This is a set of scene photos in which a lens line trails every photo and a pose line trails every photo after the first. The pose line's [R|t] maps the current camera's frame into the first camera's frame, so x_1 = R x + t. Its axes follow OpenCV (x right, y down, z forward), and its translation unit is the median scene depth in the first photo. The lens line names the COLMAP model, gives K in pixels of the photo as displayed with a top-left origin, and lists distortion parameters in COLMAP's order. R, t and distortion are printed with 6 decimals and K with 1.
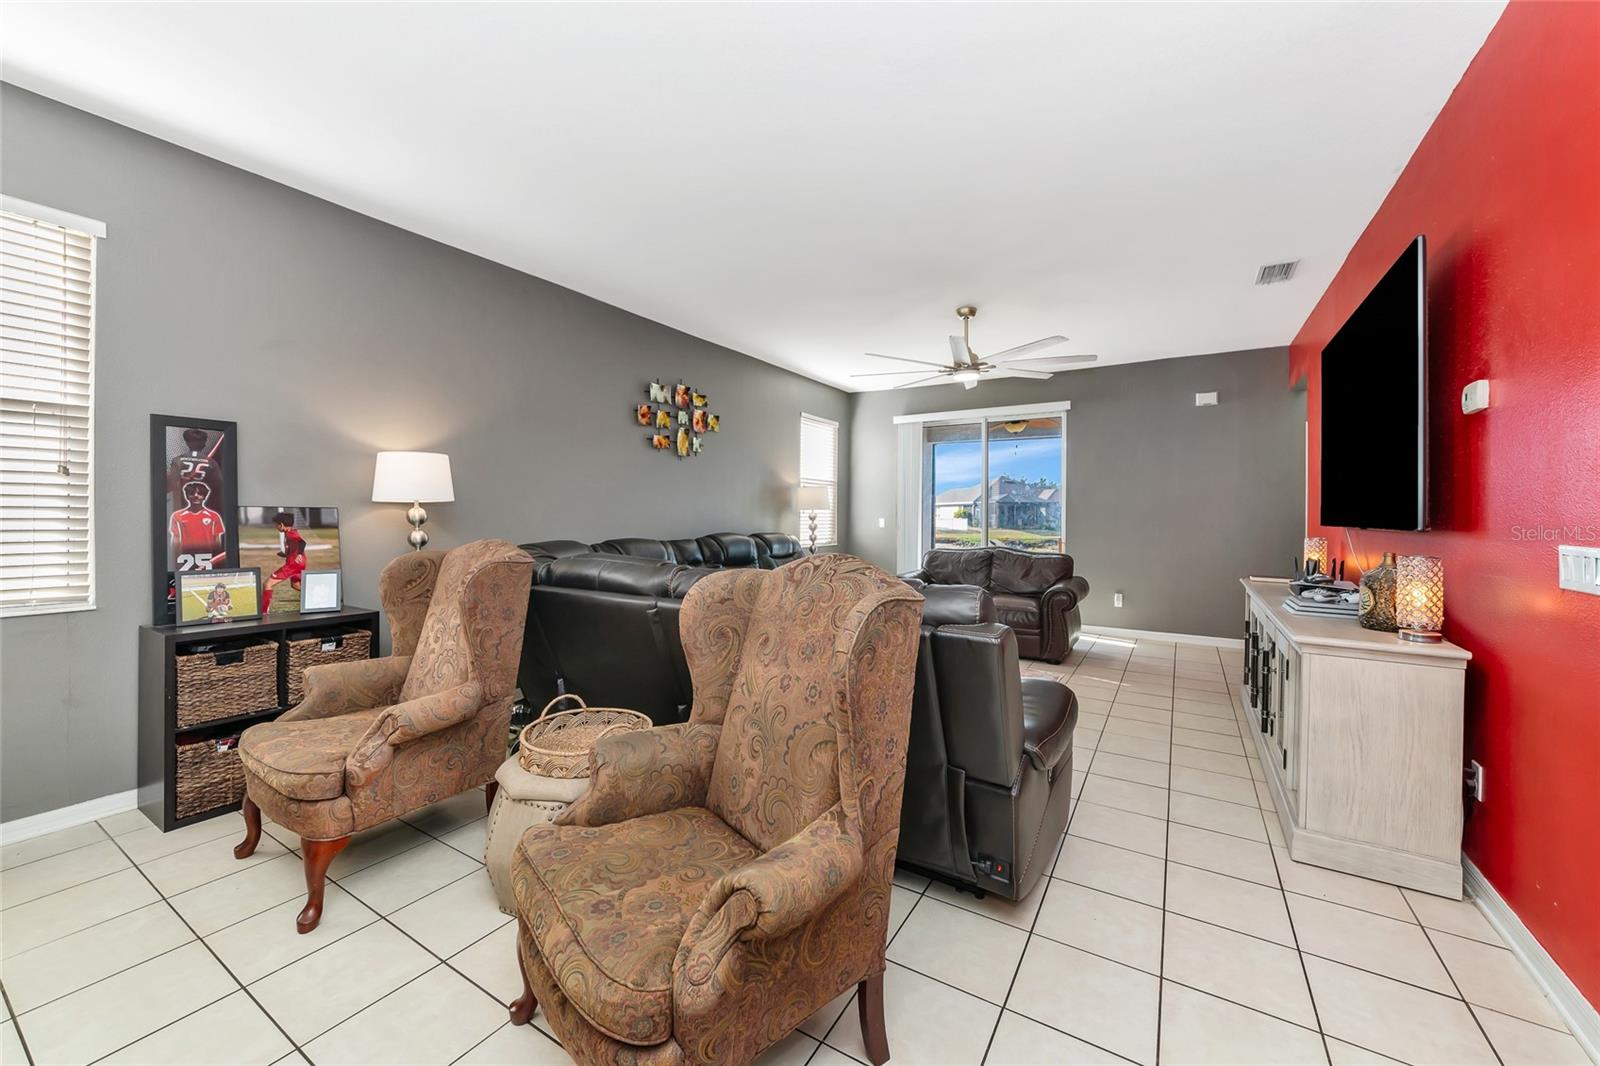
lens RADIAL K [[635.6, 0, 804.7], [0, 635.6, 511.0], [0, 0, 1]] dist [0.050921, 0.000037]
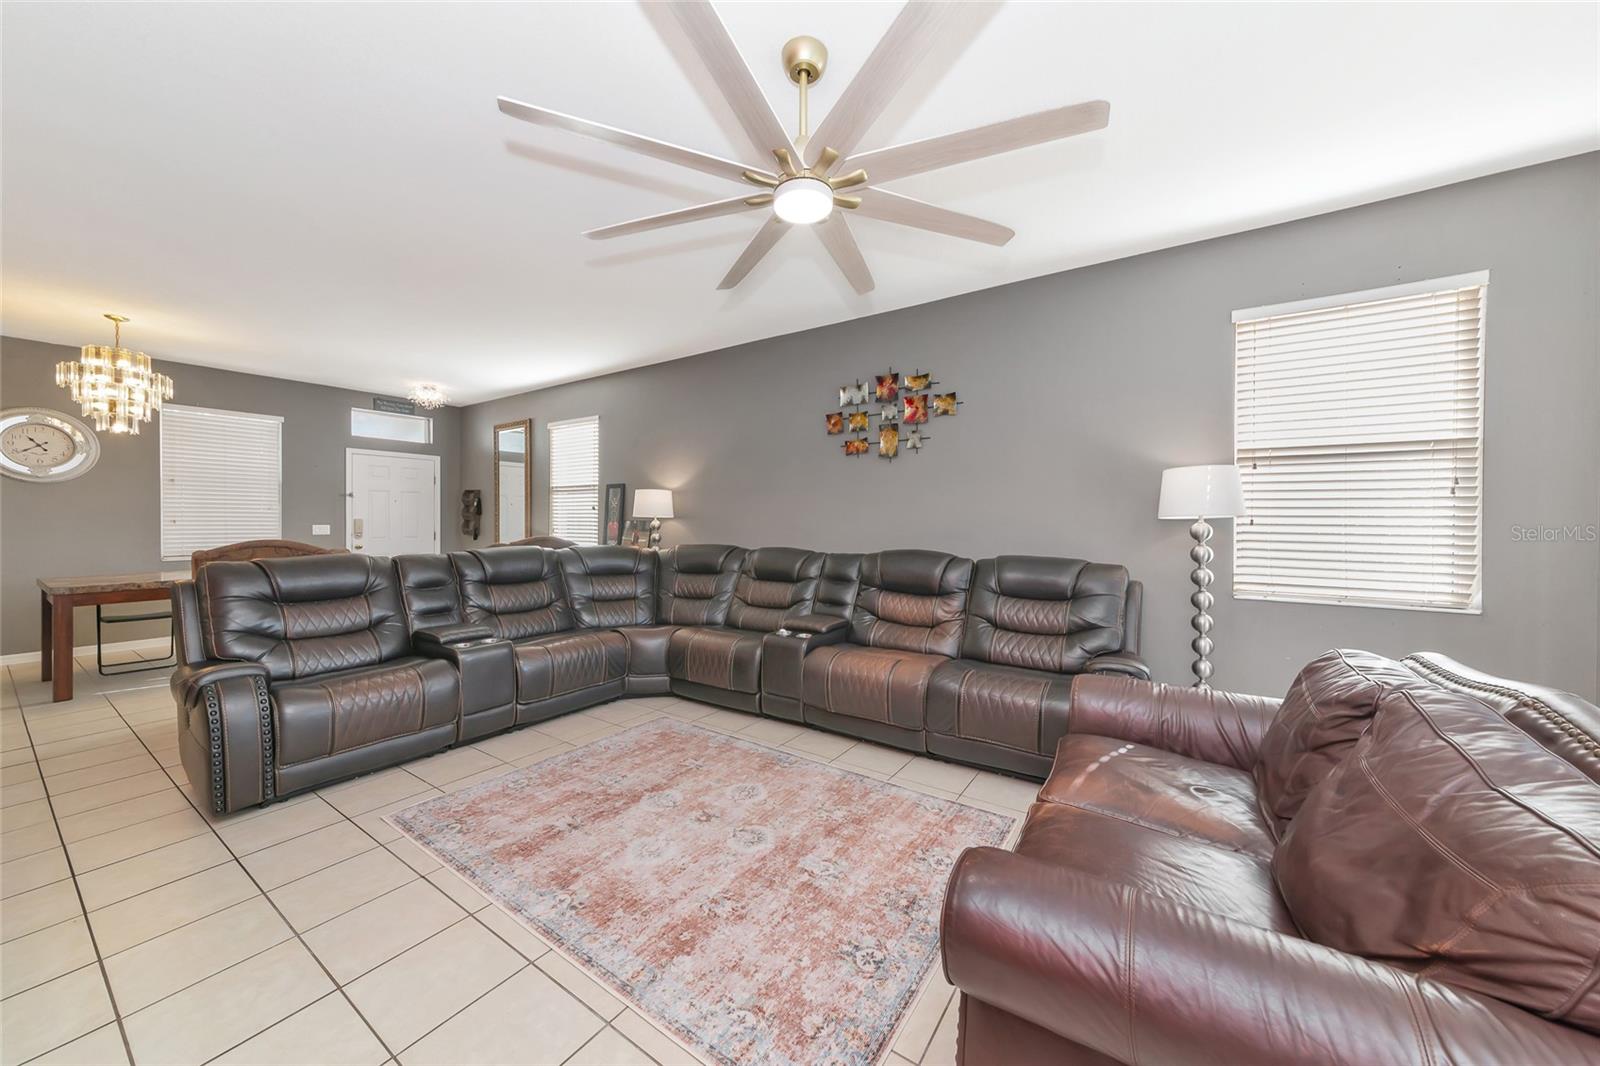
lens RADIAL K [[562.6, 0, 800.0], [0, 562.6, 527.1], [0, 0, 1]] dist [-0.000876, 0.000066]
pose [[-0.047285, 0.000665, -0.998881, 0.551236], [-0.003636, 0.999993, 0.000838, 0.006512], [0.998875, 0.003671, -0.047282, 0.897045]]
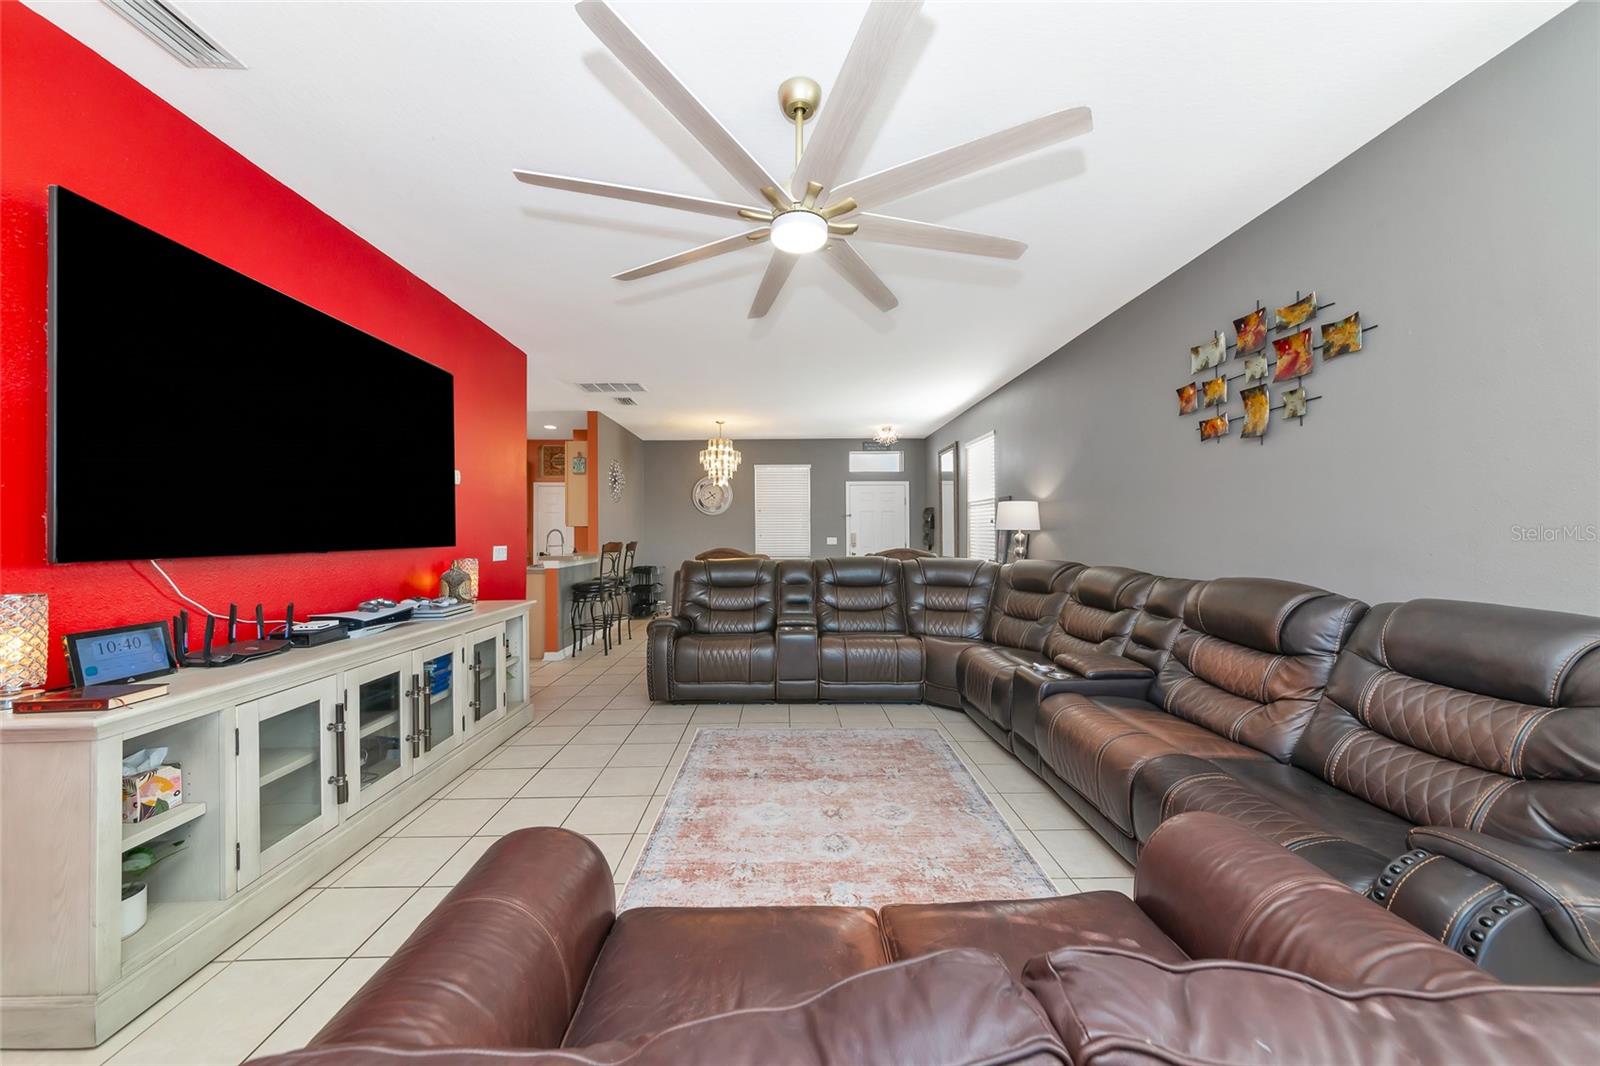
lens RADIAL K [[562.6, 0, 800.0], [0, 562.6, 527.1], [0, 0, 1]] dist [-0.000876, 0.000066]
pose [[-0.841112, -0.010202, -0.540765, 0.404387], [-0.002359, 0.999882, -0.015195, 0.001644], [0.540856, -0.011505, -0.841036, 1.171985]]
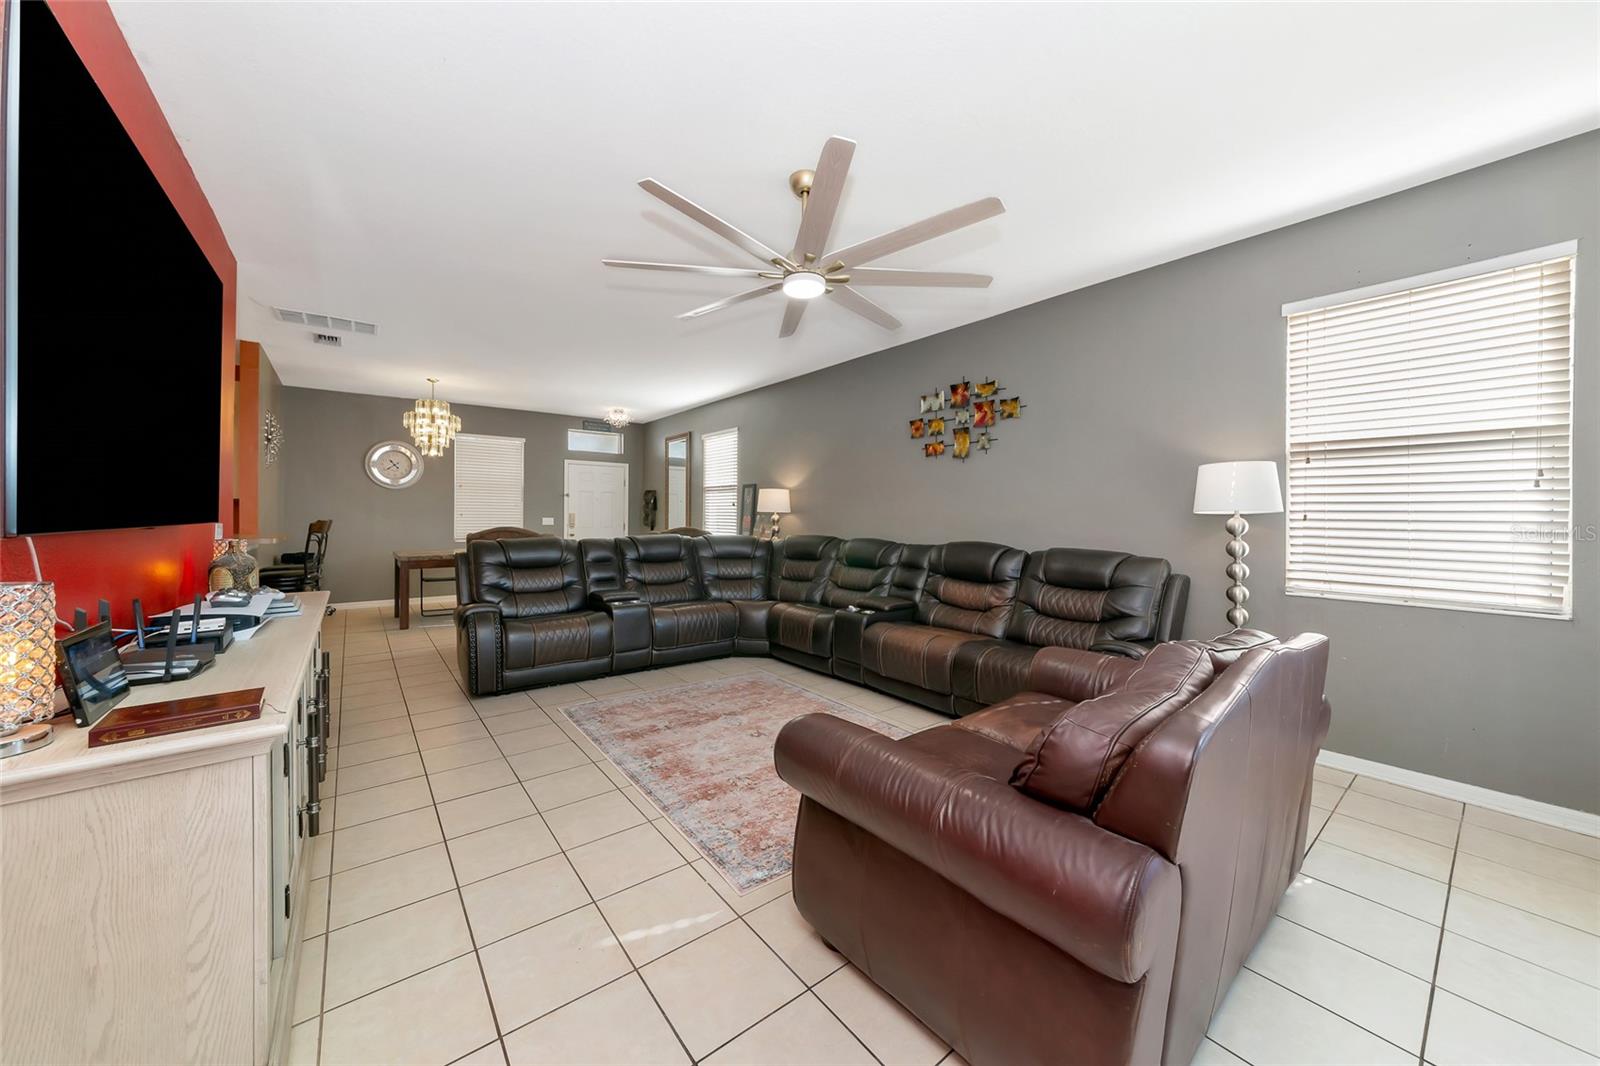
lens RADIAL K [[561.7, 0, 800.6], [0, 561.7, 518.6], [0, 0, 1]] dist [0.000054, -0.000044]
pose [[-0.345243, -0.006607, -0.938490, 0.650825], [-0.009550, 0.999948, -0.003527, 0.008168], [0.938465, 0.007745, -0.345289, 1.040376]]
